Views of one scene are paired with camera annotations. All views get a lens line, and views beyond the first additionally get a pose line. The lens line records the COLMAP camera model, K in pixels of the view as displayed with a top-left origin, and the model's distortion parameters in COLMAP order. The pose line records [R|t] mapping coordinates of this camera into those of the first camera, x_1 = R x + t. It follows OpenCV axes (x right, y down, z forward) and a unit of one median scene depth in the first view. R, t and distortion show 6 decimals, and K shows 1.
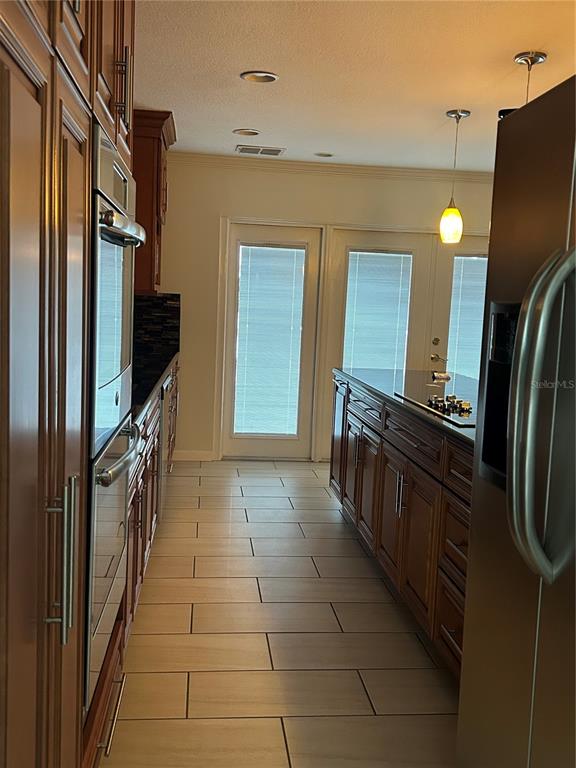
lens RADIAL K [[764.9, 0, 288.0], [0, 764.9, 384.1], [0, 0, 1]] dist [-0.022905, 0.000000]
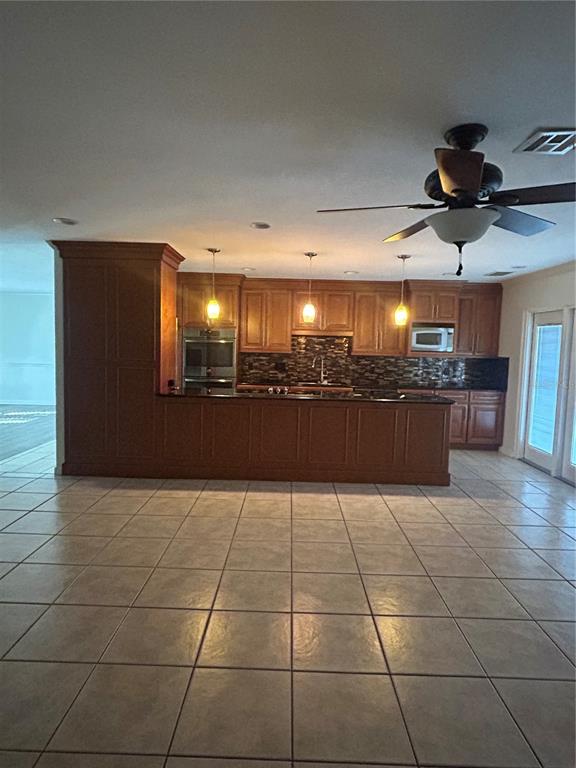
lens RADIAL K [[452.4, 0, 285.7], [0, 452.4, 386.1], [0, 0, 1]] dist [0.002809, 0.000099]
pose [[-0.118373, 0.053394, -0.991533, 0.926011], [-0.127675, 0.989446, 0.068524, -0.057231], [0.984727, 0.134705, -0.110306, 0.607947]]
